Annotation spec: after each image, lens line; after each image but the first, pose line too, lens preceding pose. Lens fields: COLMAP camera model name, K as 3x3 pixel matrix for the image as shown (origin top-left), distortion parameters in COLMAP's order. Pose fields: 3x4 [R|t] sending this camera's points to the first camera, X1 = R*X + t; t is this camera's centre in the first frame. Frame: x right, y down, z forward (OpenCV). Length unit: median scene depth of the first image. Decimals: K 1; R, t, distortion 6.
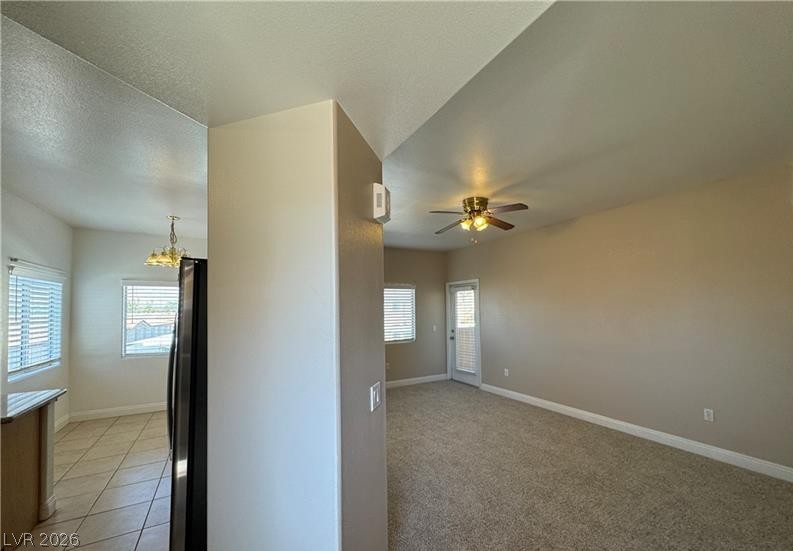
lens RADIAL K [[318.1, 0, 397.7], [0, 318.1, 298.2], [0, 0, 1]] dist [0.001880, 0.000470]
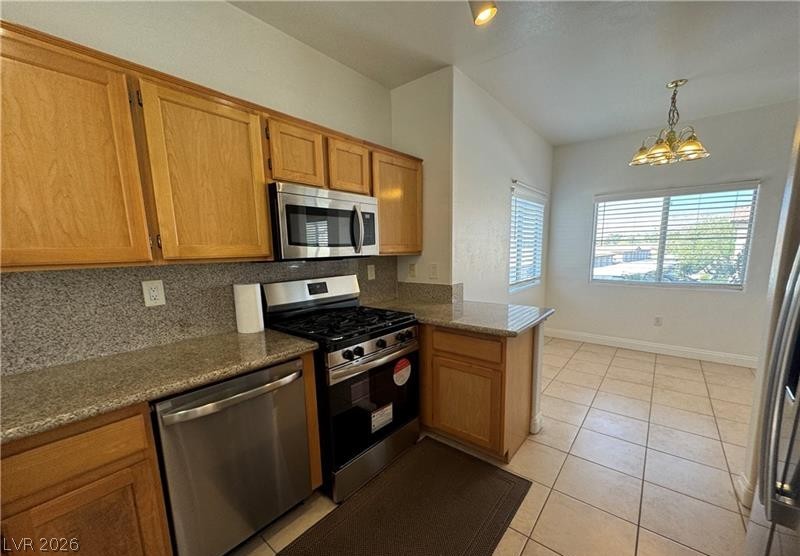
lens RADIAL K [[318.6, 0, 401.1], [0, 318.6, 298.9], [0, 0, 1]] dist [-0.000048, 0.000059]
pose [[0.364101, 0.153326, -0.918652, -0.200895], [0.046898, 0.982086, 0.182501, 0.037416], [0.930178, -0.109532, 0.350388, 0.153714]]
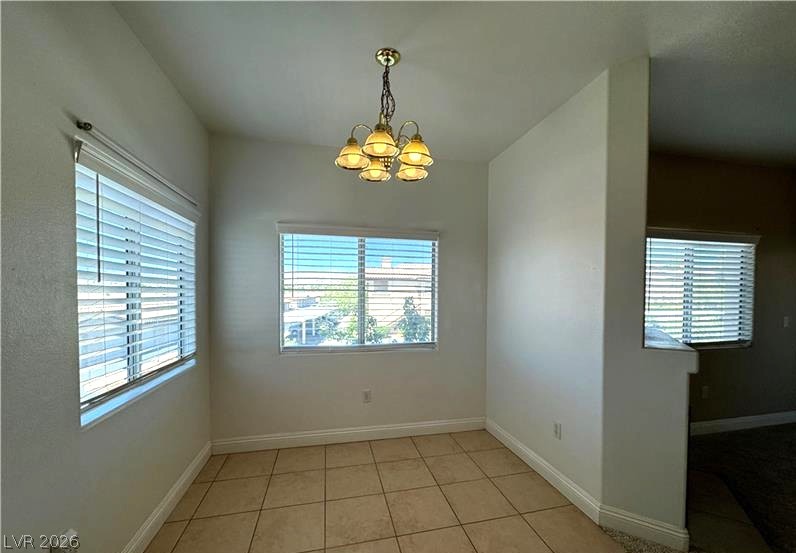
lens RADIAL K [[317.0, 0, 399.1], [0, 317.0, 297.3], [0, 0, 1]] dist [-0.000048, 0.000059]
pose [[0.962384, 0.020789, -0.270895, -0.491154], [-0.006512, 0.998547, 0.053494, 0.047717], [0.271613, -0.049717, 0.961121, 0.494397]]
